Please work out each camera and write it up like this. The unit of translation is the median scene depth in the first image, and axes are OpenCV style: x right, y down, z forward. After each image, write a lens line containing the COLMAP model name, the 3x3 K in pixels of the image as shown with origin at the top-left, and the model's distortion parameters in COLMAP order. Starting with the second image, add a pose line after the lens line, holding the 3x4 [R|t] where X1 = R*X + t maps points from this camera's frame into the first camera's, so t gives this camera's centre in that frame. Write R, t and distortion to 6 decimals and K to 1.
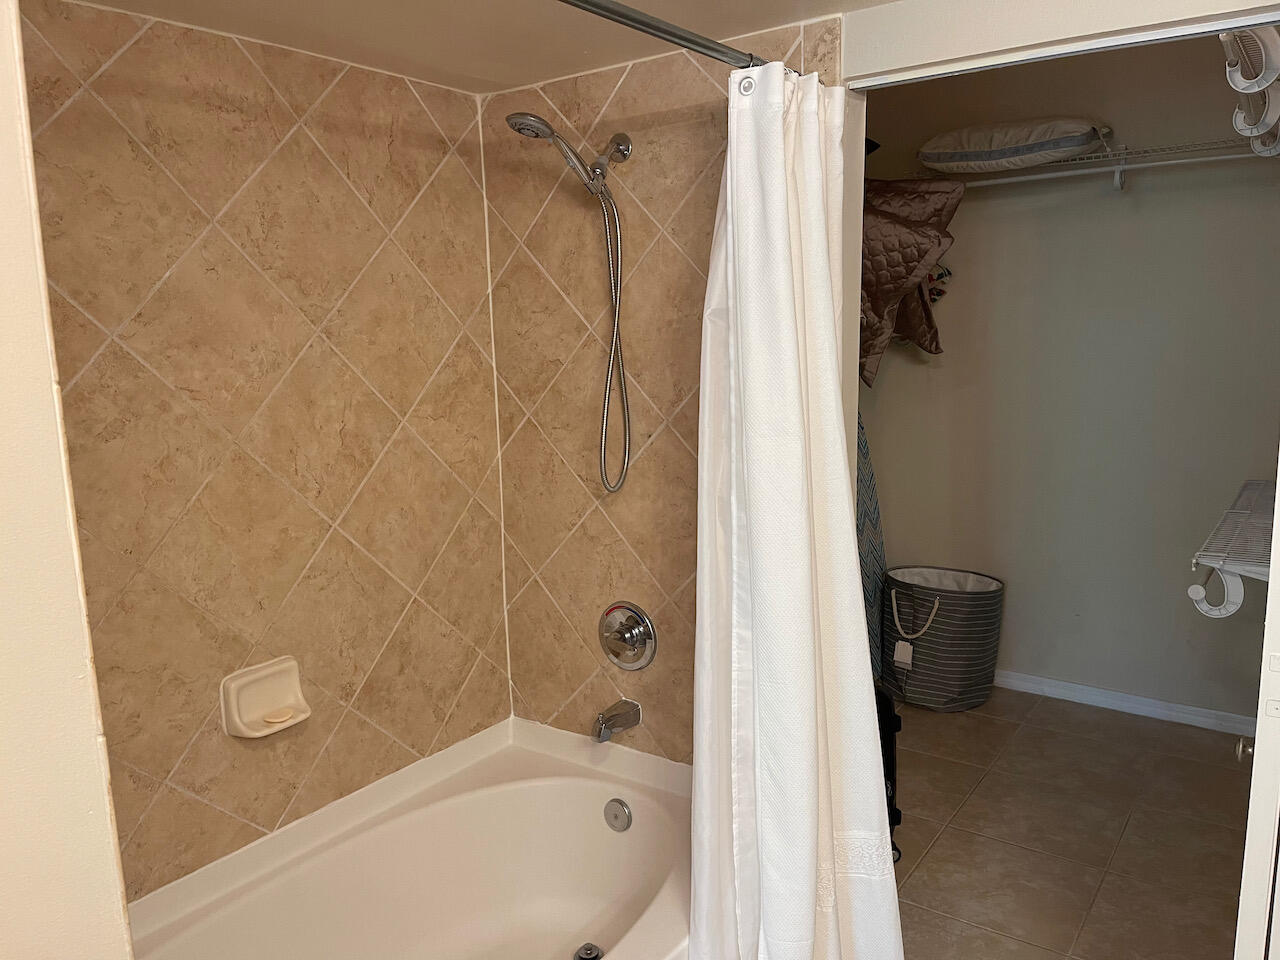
lens RADIAL K [[960.7, 0, 639.2], [0, 960.7, 486.1], [0, 0, 1]] dist [0.048111, -0.063508]
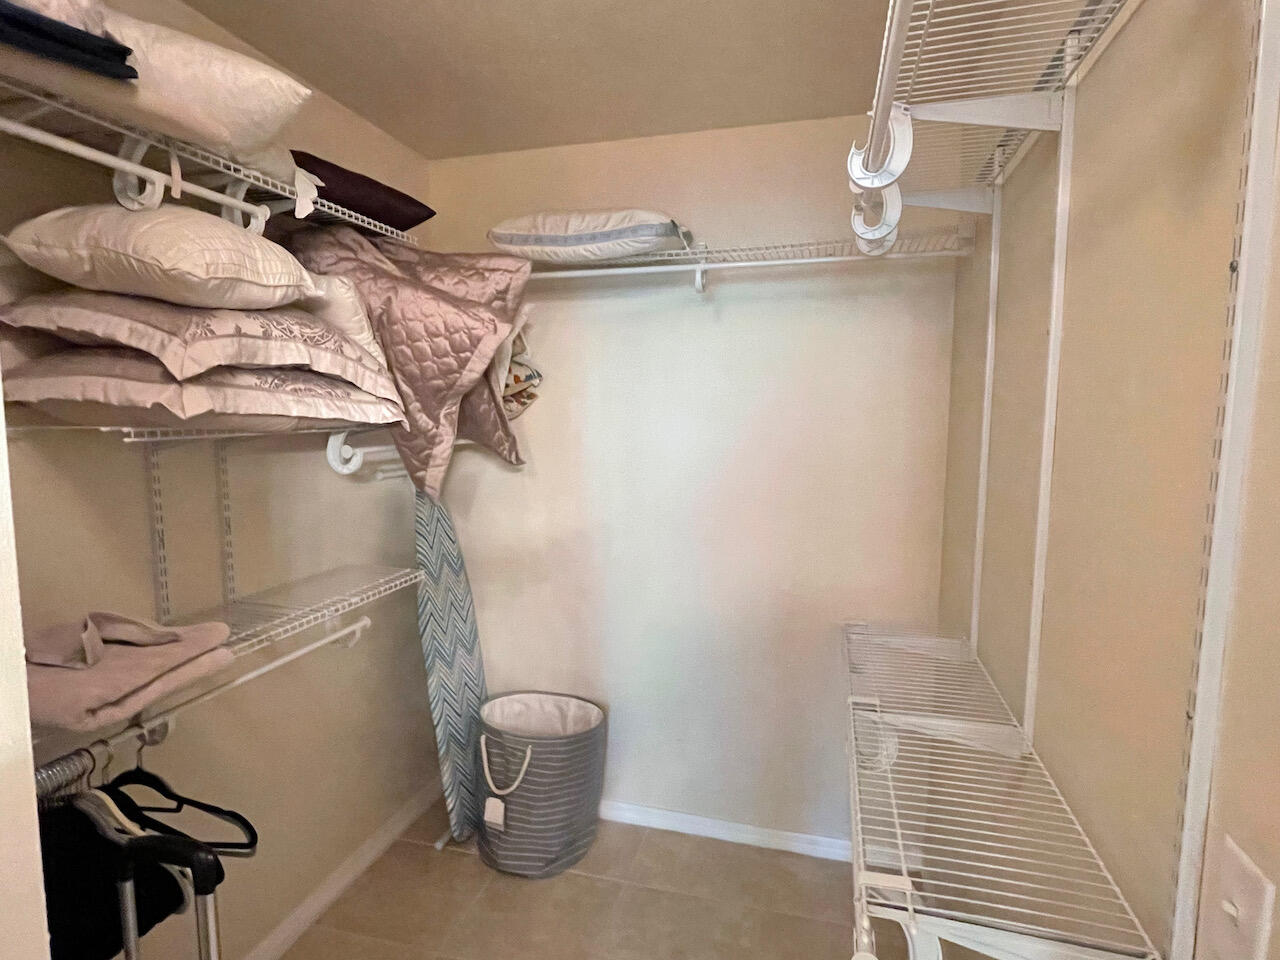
lens RADIAL K [[672.6, 0, 642.9], [0, 672.6, 479.7], [0, 0, 1]] dist [0.006586, 0.000197]
pose [[0.931135, -0.004430, 0.364648, 0.207429], [0.032432, 0.996970, -0.070705, -0.083875], [-0.363230, 0.077662, 0.928457, 0.435278]]
